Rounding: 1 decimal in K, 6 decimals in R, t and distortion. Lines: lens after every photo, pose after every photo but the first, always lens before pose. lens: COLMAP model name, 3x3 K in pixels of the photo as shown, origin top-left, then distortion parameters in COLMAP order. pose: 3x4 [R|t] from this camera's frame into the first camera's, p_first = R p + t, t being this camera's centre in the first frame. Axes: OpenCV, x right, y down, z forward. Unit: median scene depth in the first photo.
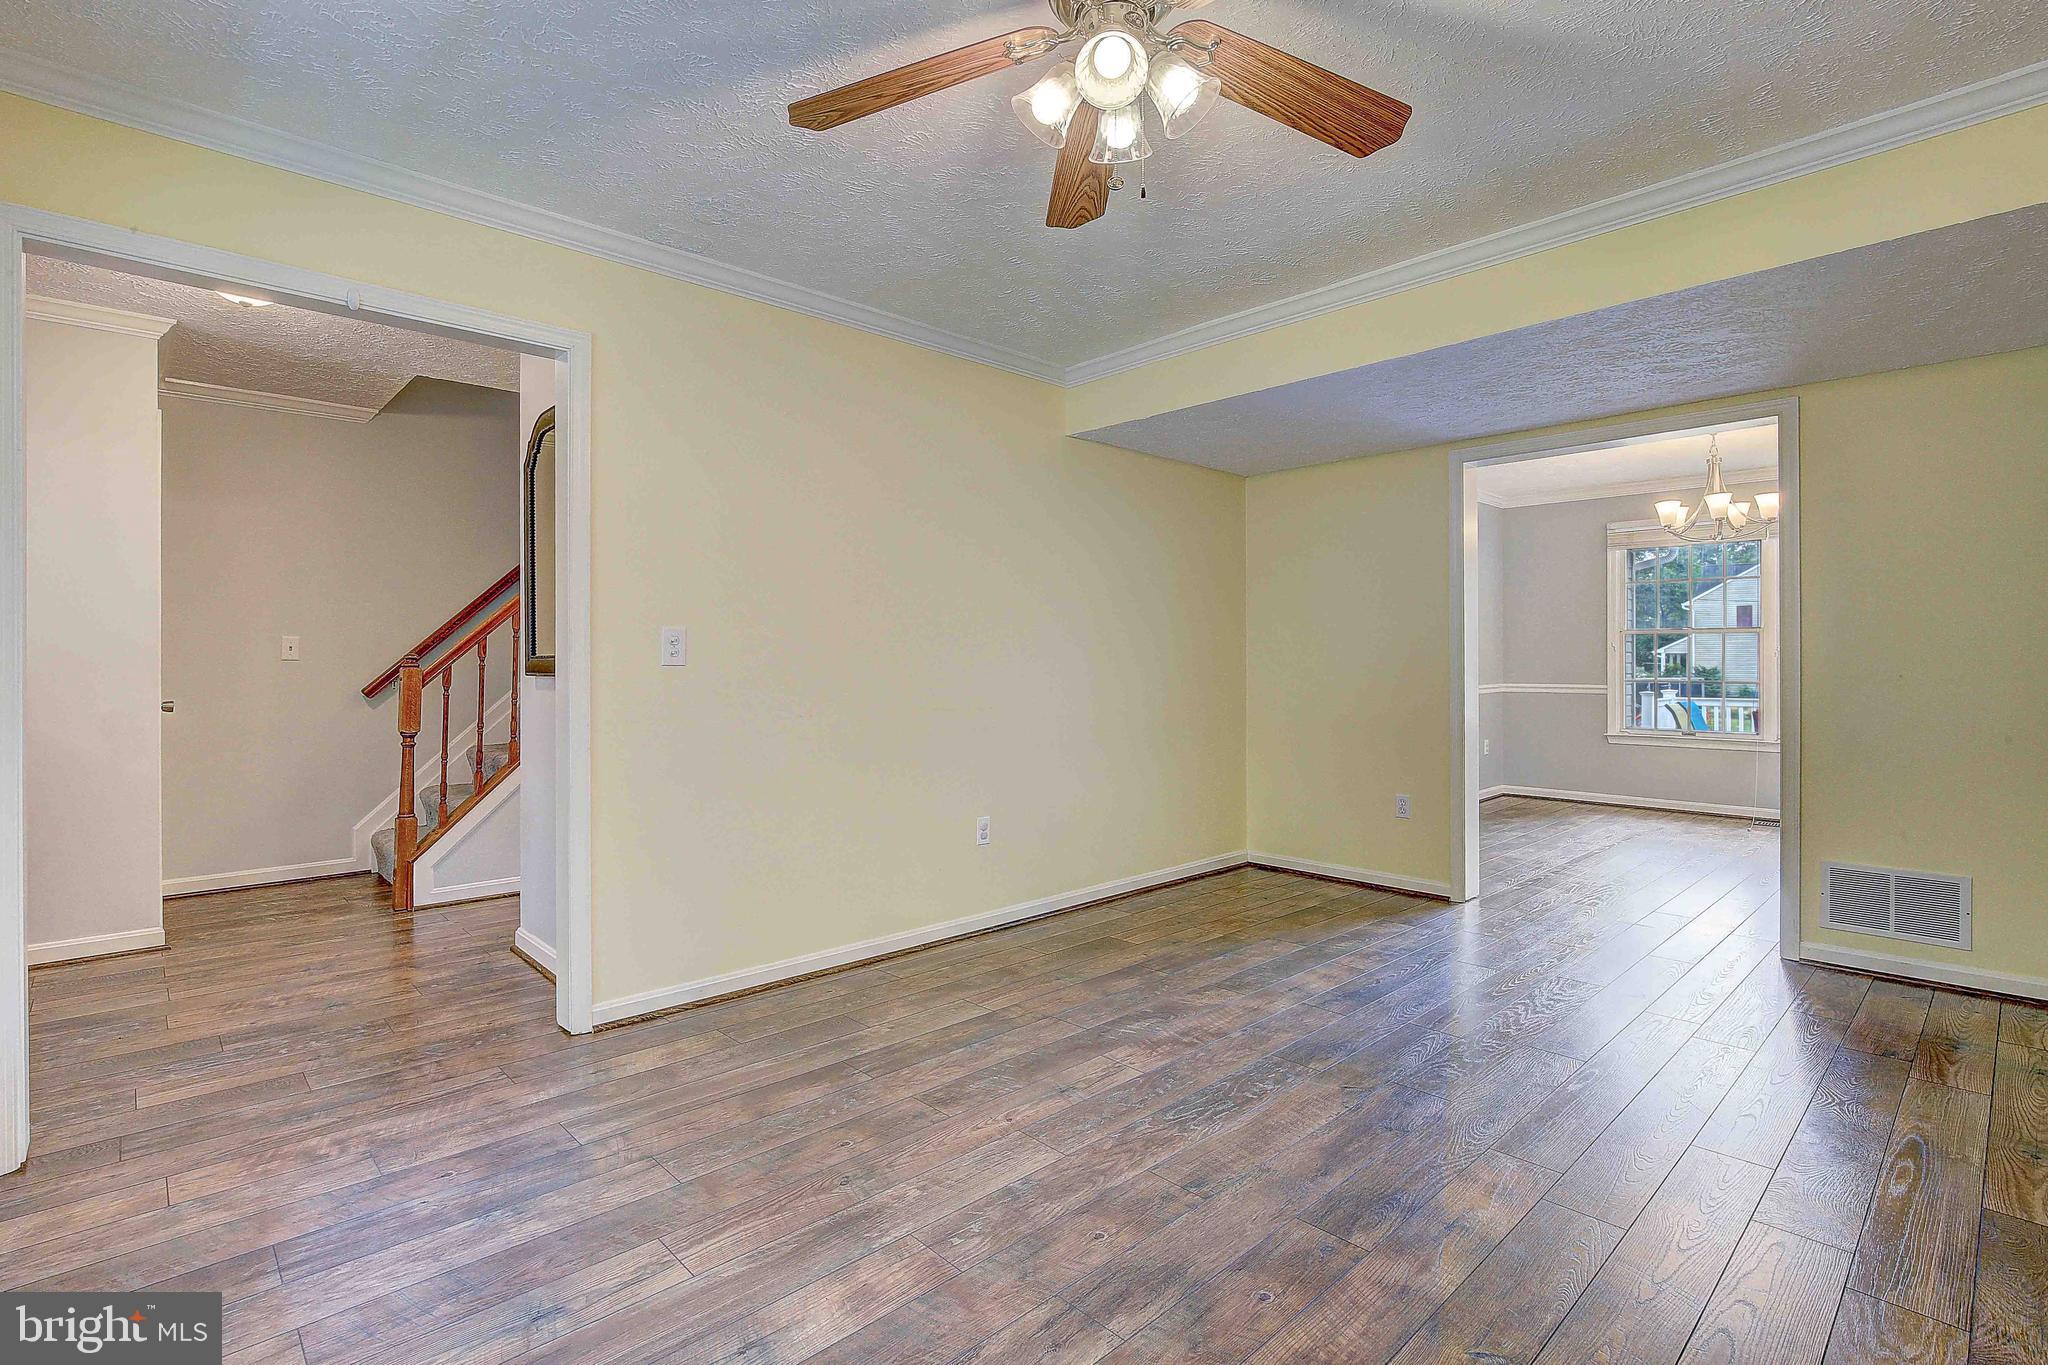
lens RADIAL K [[970.0, 0, 1004.5], [0, 970.0, 679.0], [0, 0, 1]] dist [-0.001131, 0.000804]
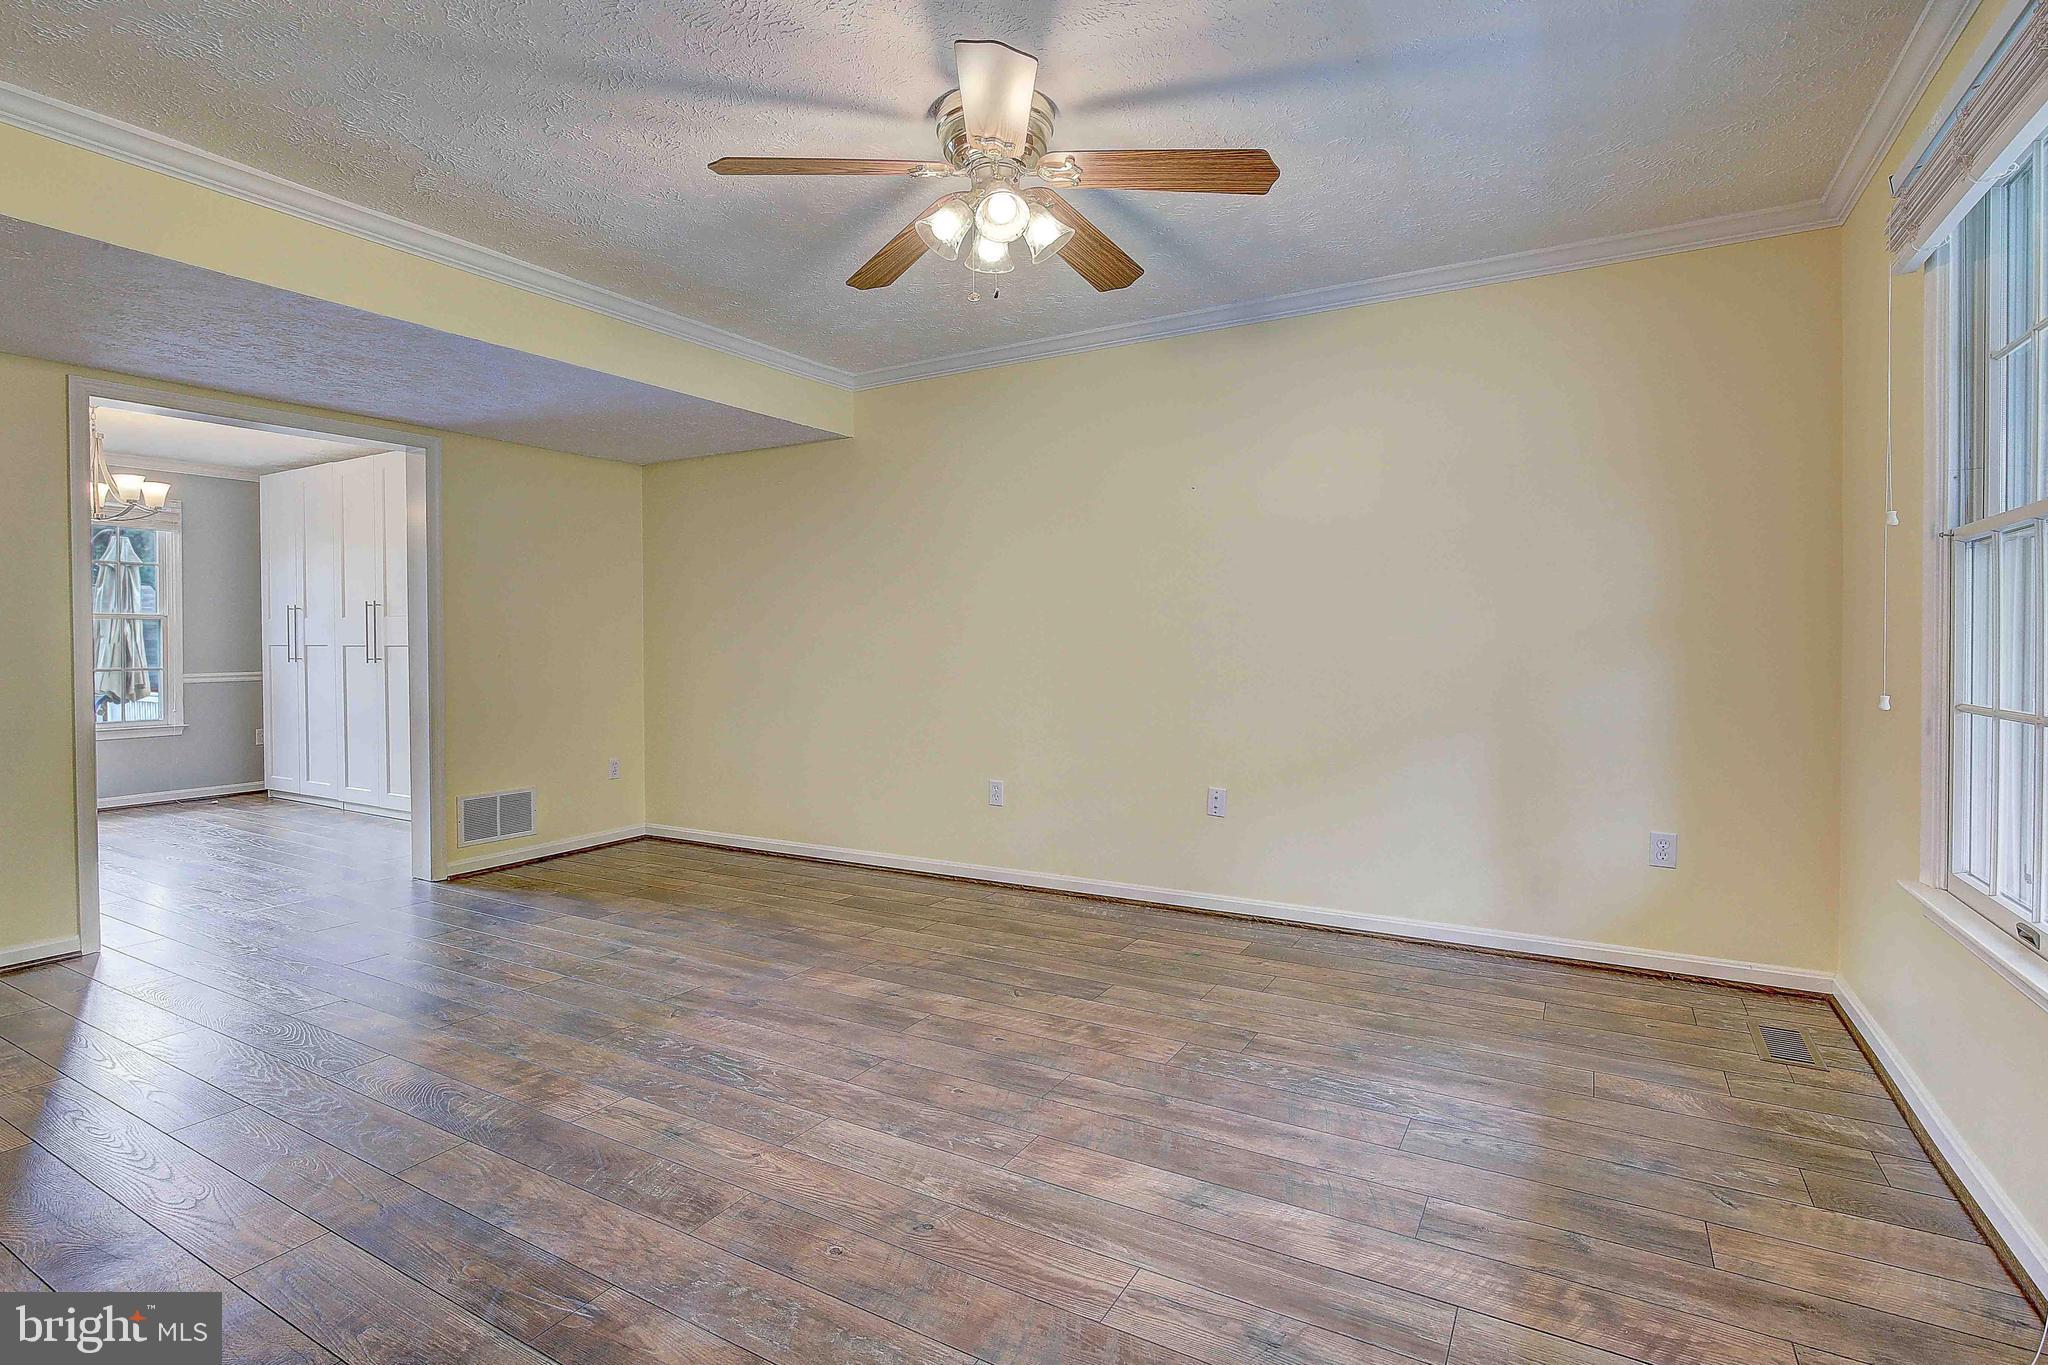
lens RADIAL K [[959.0, 0, 1001.5], [0, 959.0, 659.7], [0, 0, 1]] dist [-0.002383, -0.000365]
pose [[-0.276044, -0.005828, 0.961127, -0.818052], [0.016842, 0.999799, 0.010899, 0.010353], [-0.960997, 0.019196, -0.275890, 0.959046]]
